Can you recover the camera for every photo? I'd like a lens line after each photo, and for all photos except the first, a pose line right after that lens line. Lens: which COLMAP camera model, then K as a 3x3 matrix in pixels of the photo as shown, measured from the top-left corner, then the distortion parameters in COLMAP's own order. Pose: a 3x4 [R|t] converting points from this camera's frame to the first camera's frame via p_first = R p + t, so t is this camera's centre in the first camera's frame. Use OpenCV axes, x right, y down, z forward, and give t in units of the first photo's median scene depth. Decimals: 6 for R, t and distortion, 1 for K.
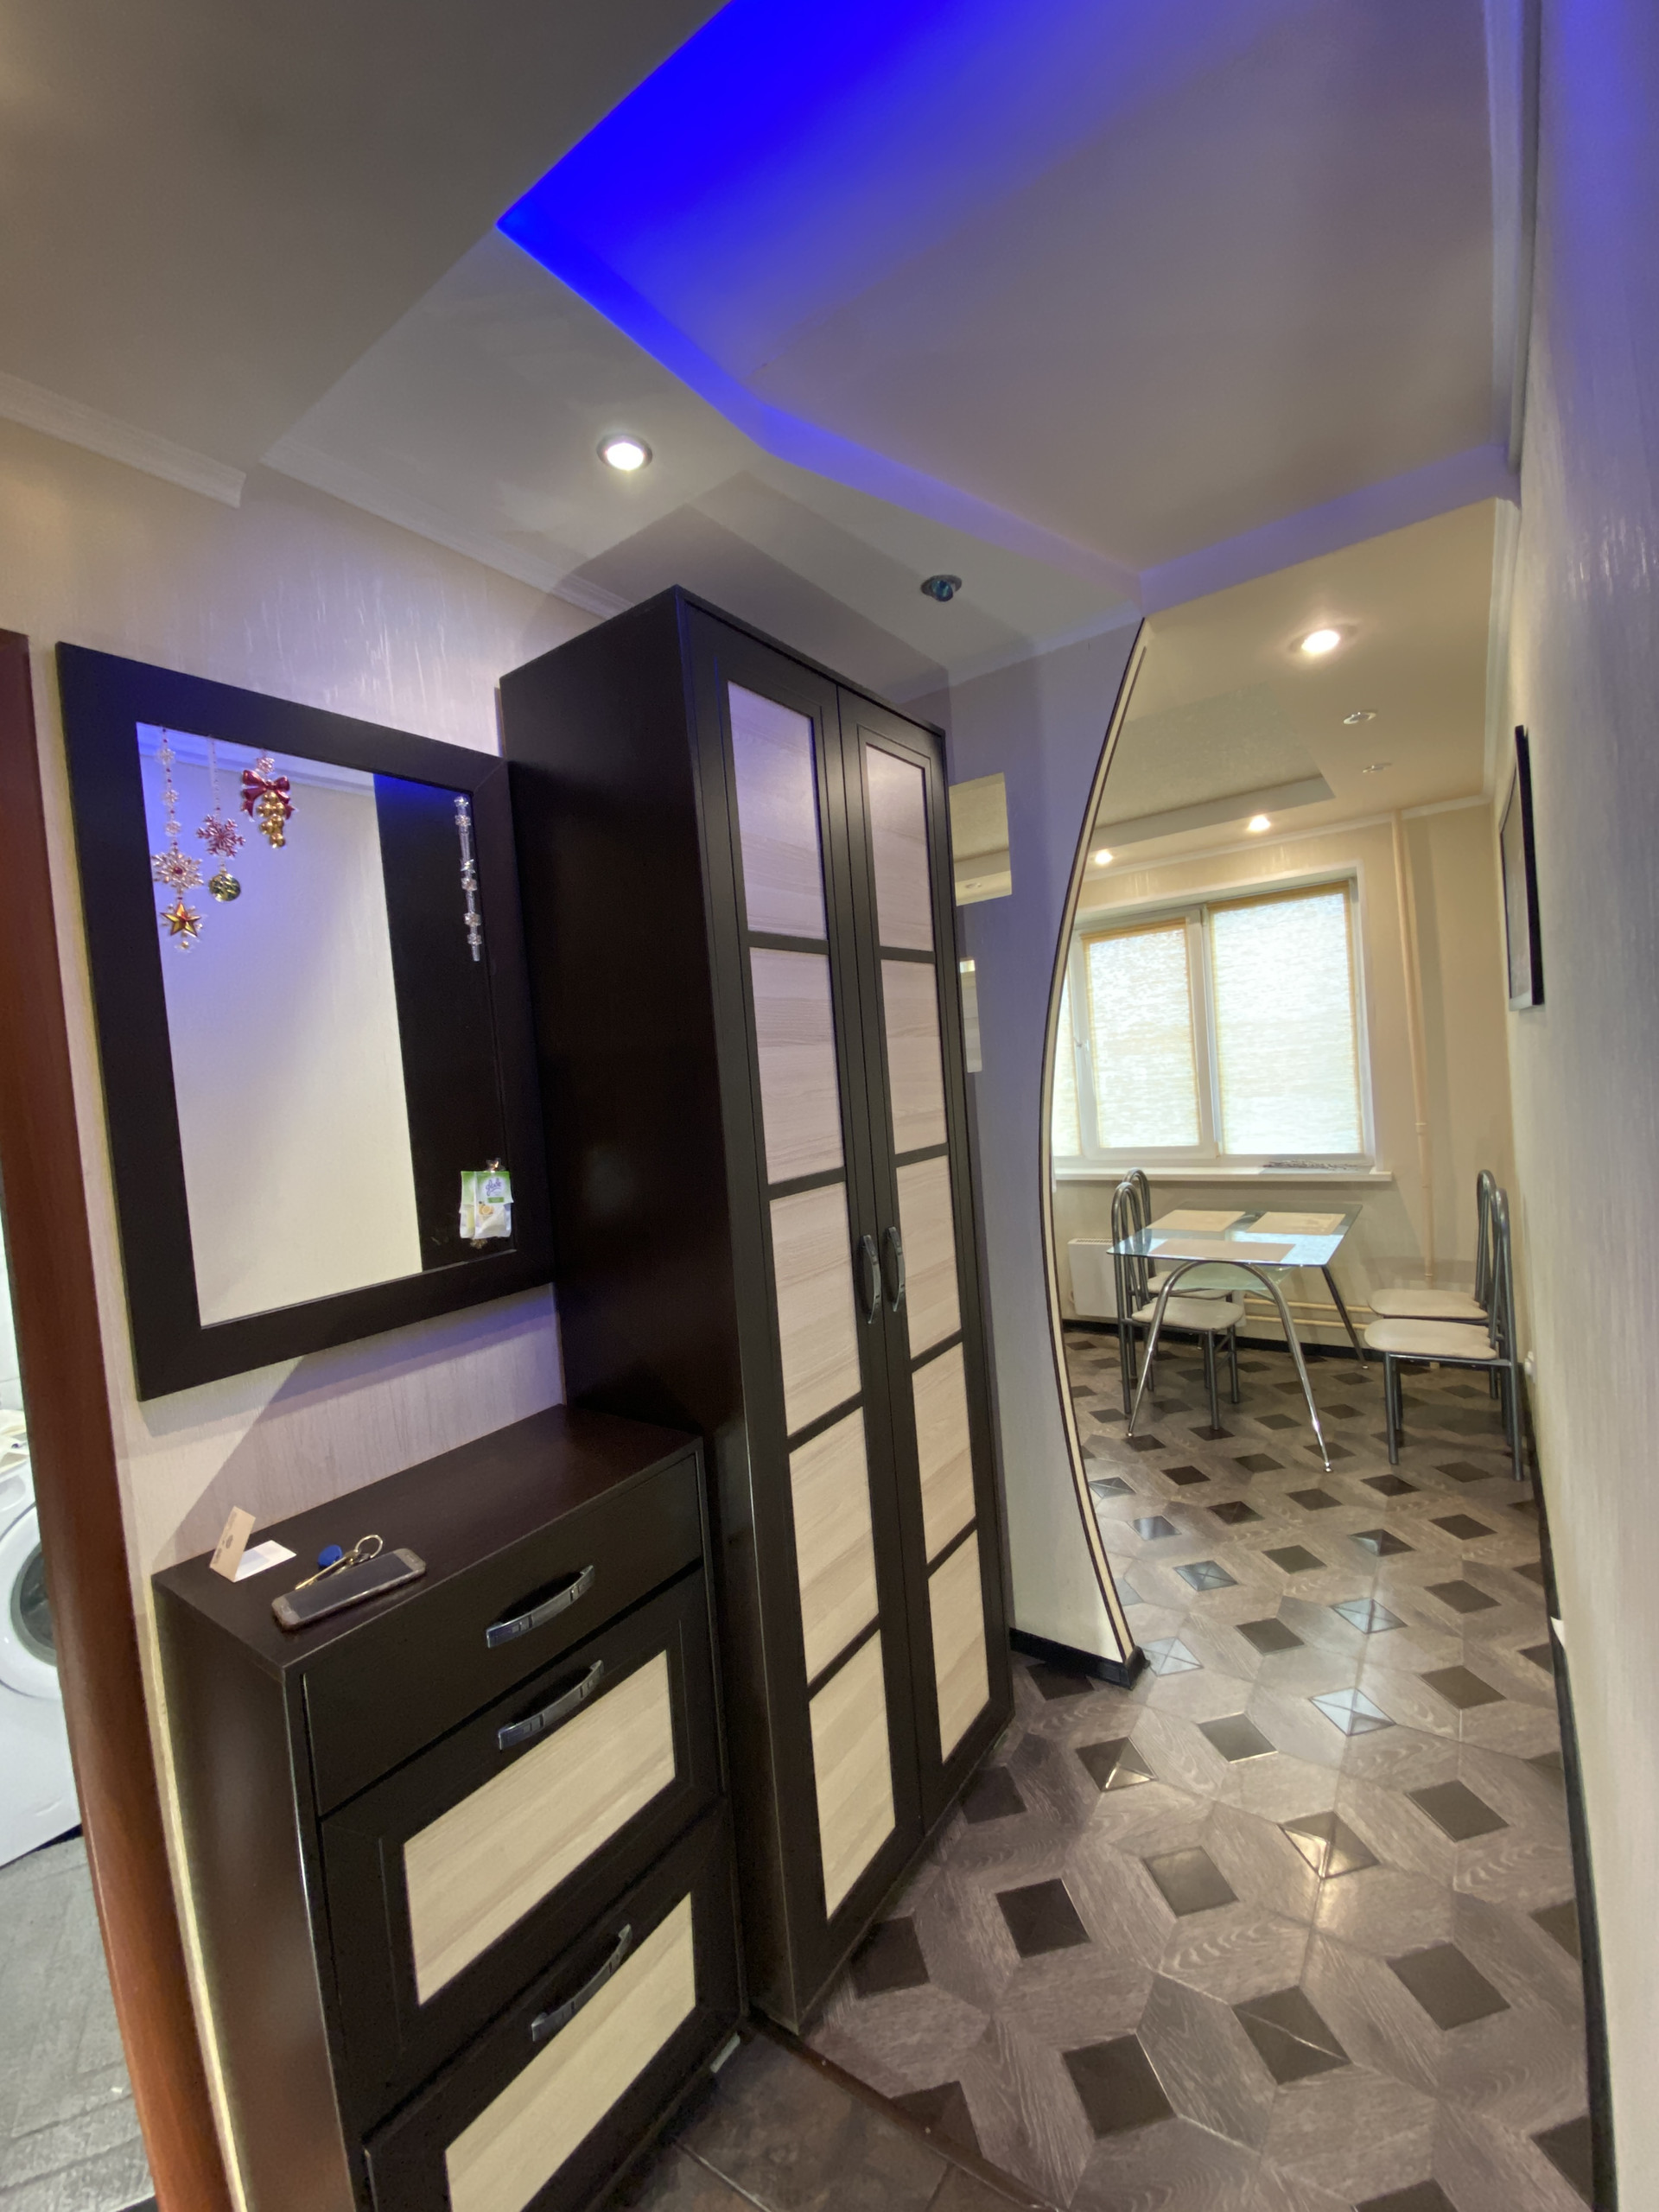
lens RADIAL K [[899.0, 0, 835.1], [0, 899.0, 1106.6], [0, 0, 1]] dist [0.029164, -0.025166]
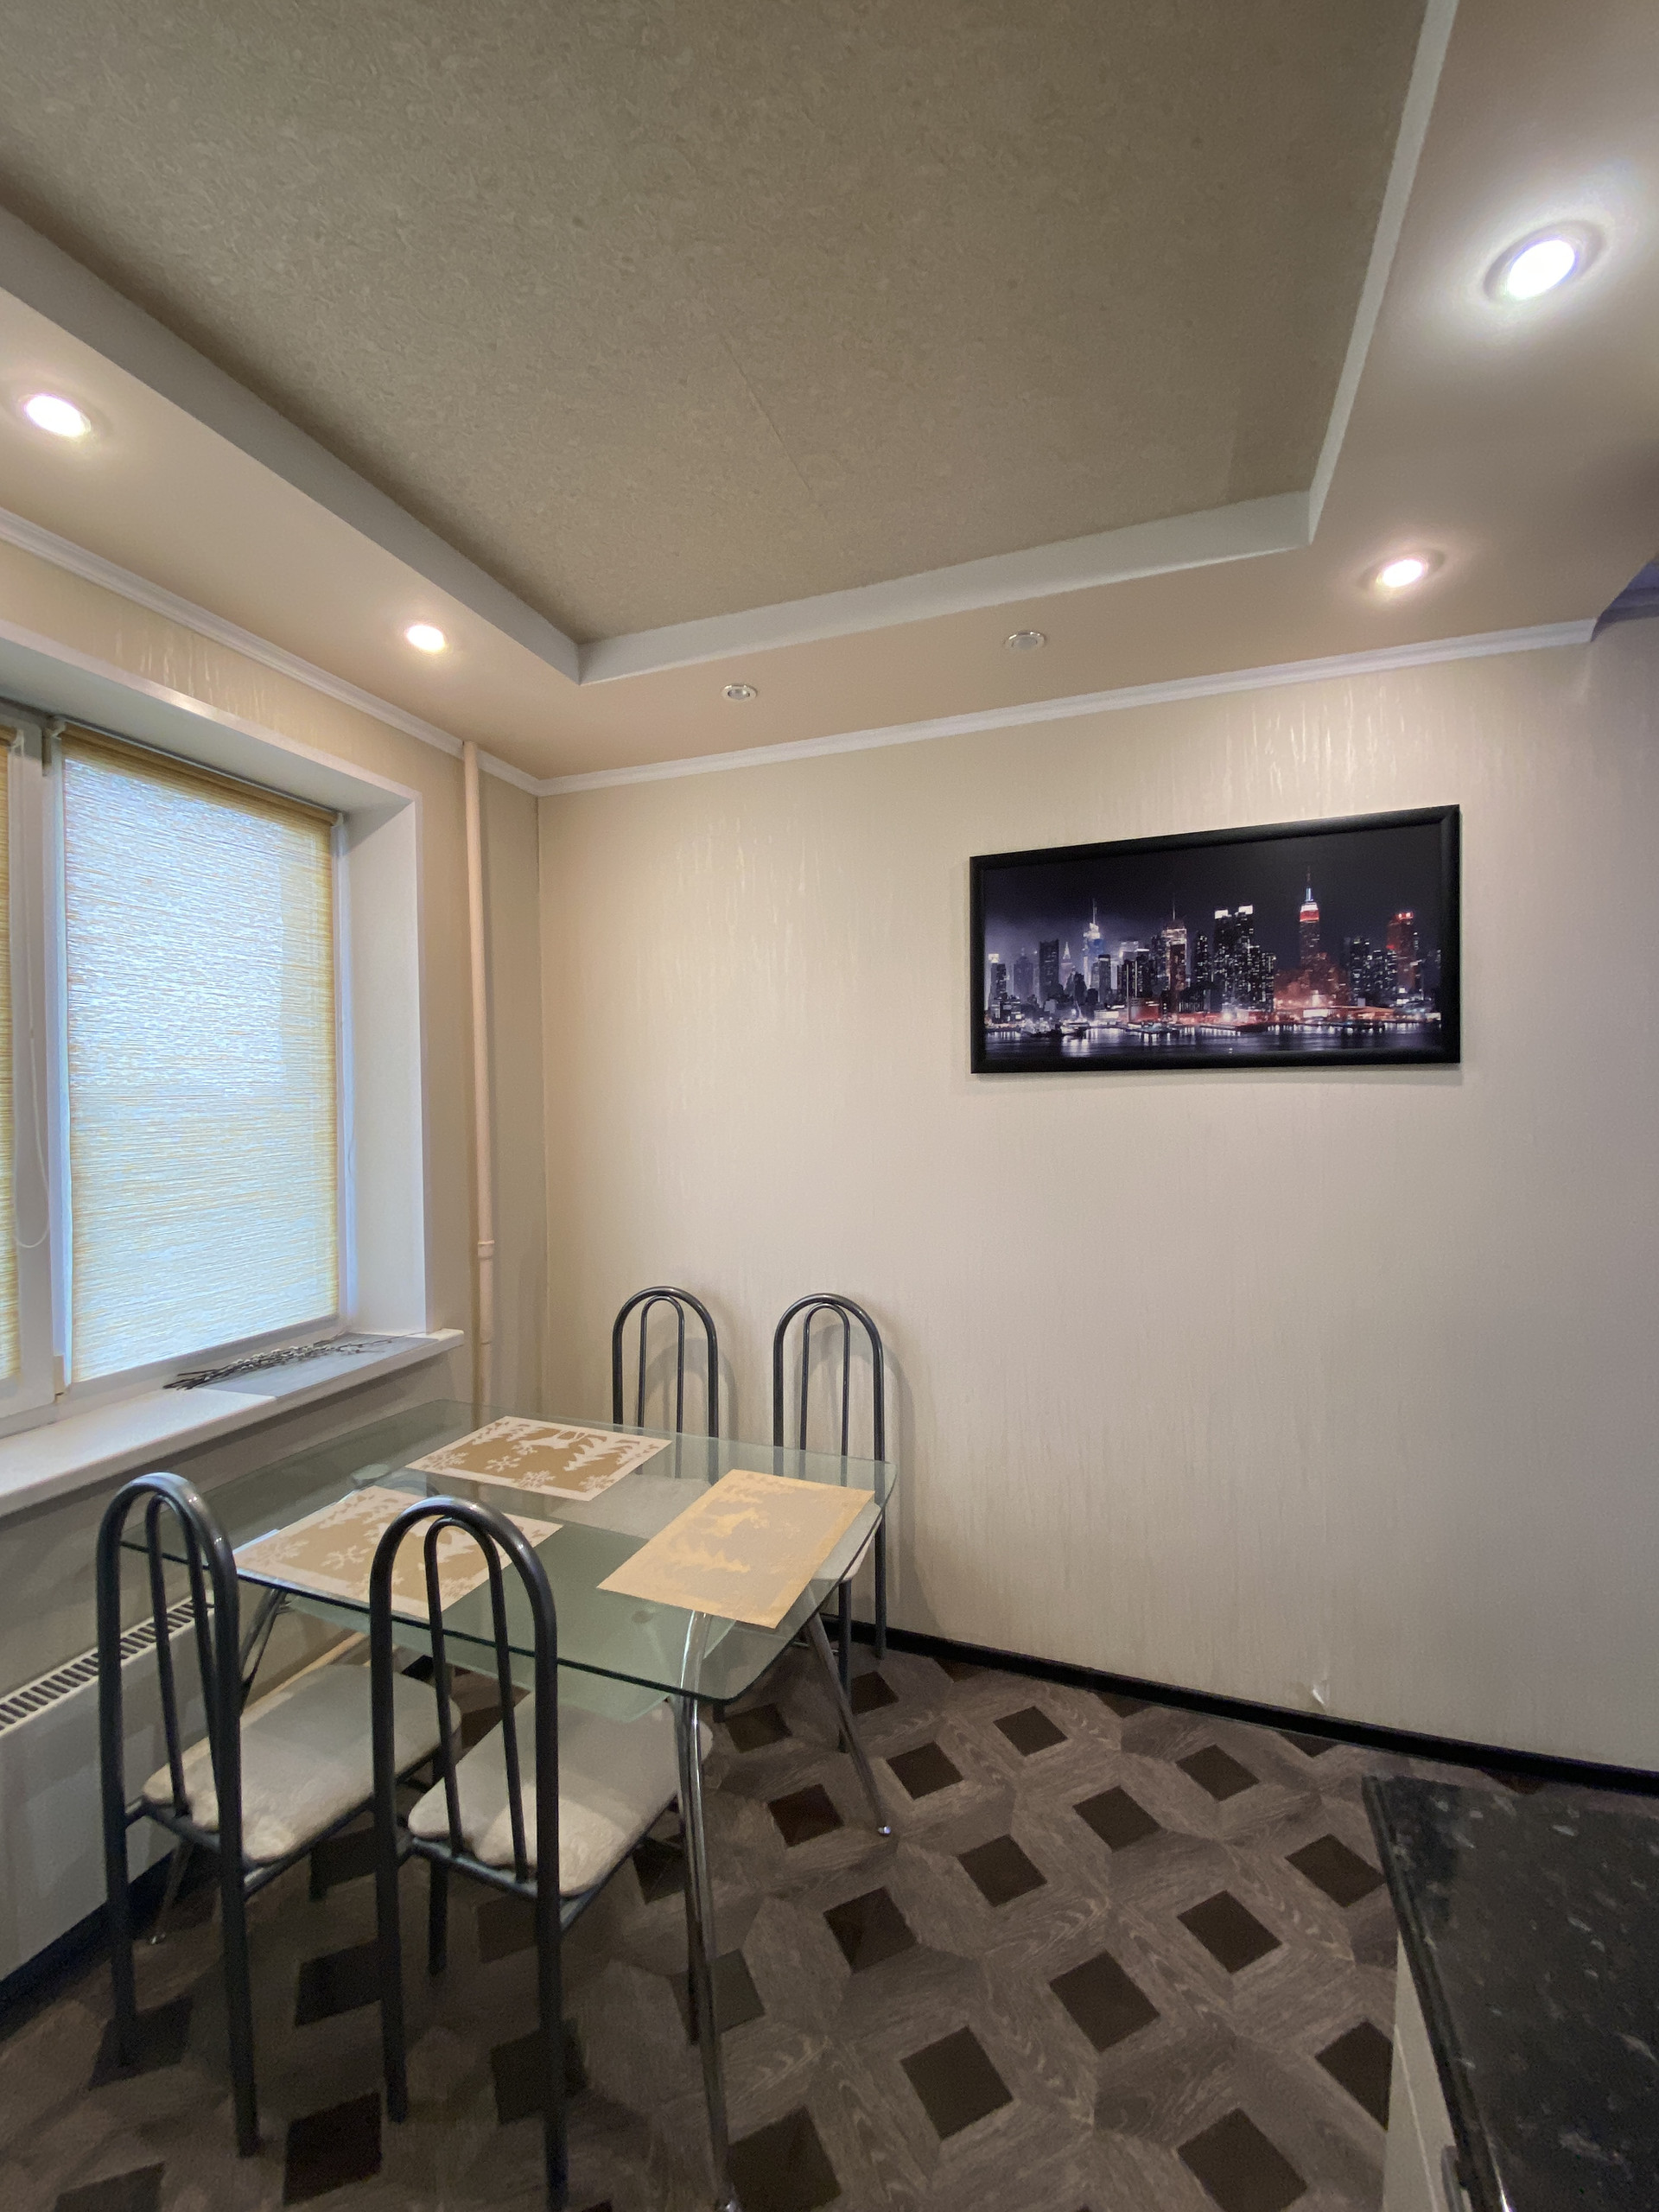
lens RADIAL K [[899.0, 0, 835.1], [0, 899.0, 1106.6], [0, 0, 1]] dist [0.029164, -0.025166]
pose [[-0.265510, 0.067492, 0.961743, -0.073317], [0.069518, 0.996290, -0.050725, -0.067574], [-0.961599, 0.053390, -0.269216, 2.318880]]
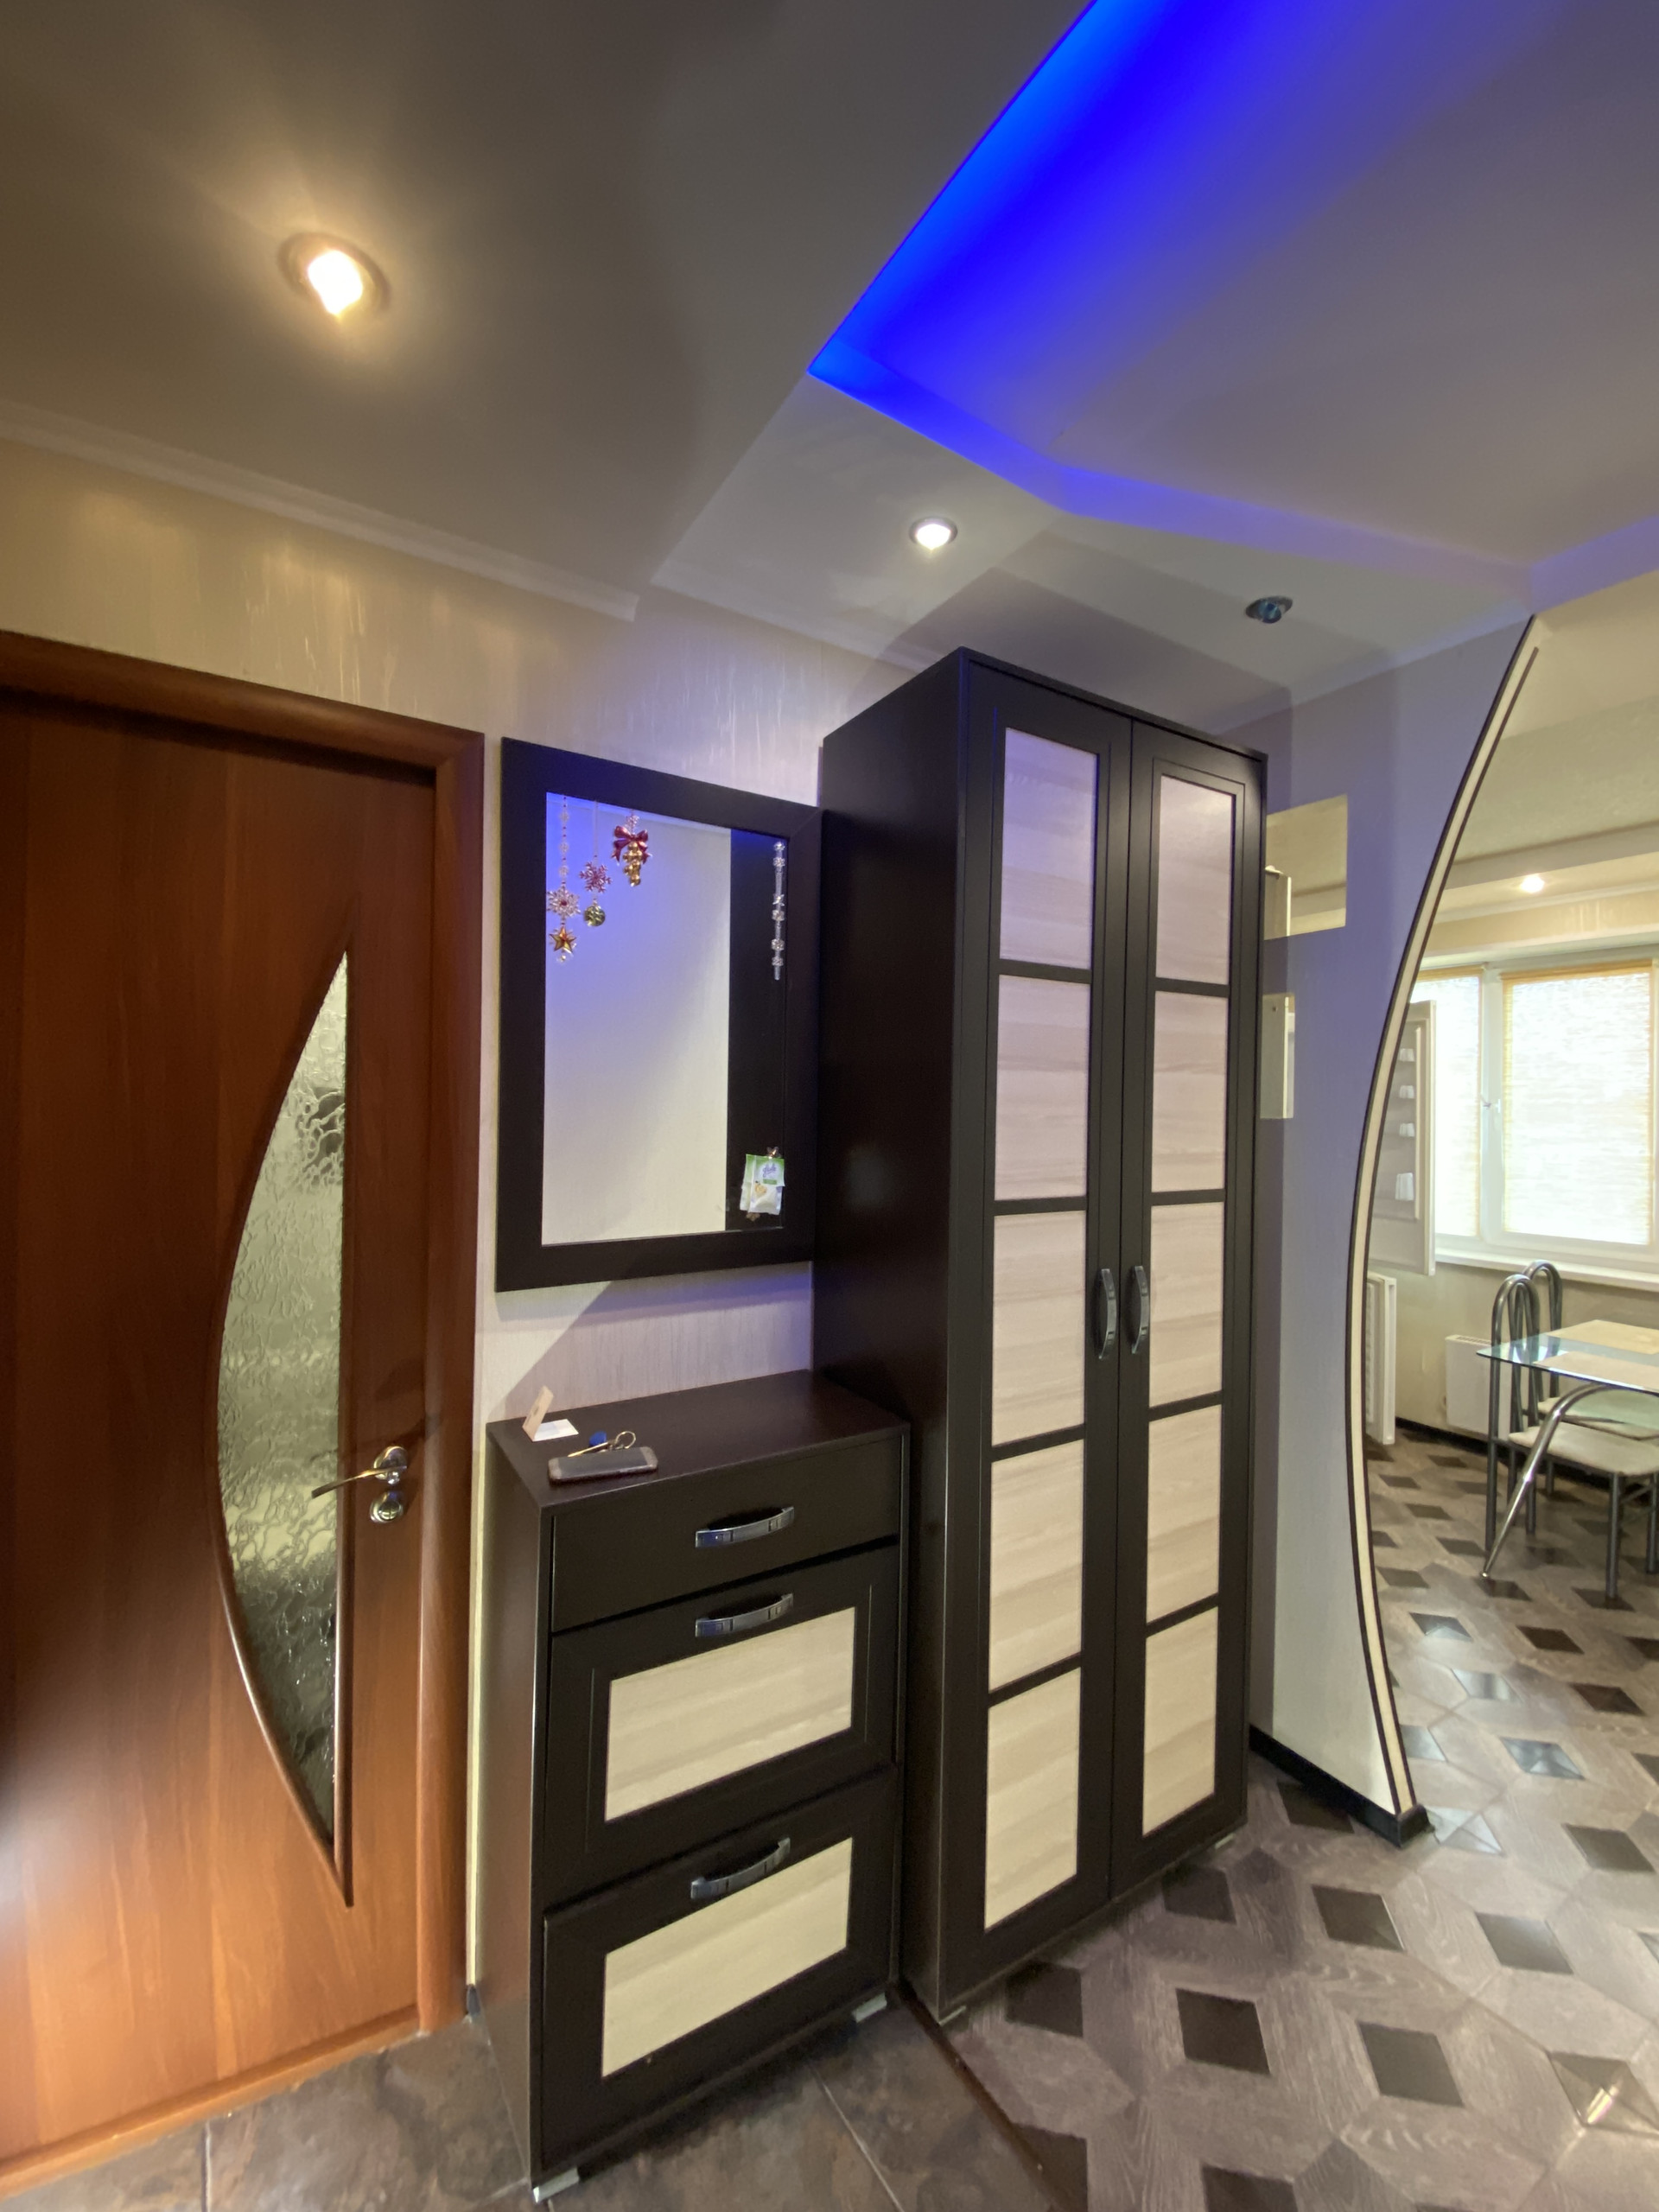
lens RADIAL K [[900.2, 0, 829.5], [0, 900.2, 1106.0], [0, 0, 1]] dist [0.021765, -0.019337]
pose [[0.916642, 0.092470, -0.388867, 0.131506], [-0.103196, 0.994638, -0.006737, 0.003757], [0.386159, 0.046305, 0.921269, -0.043378]]
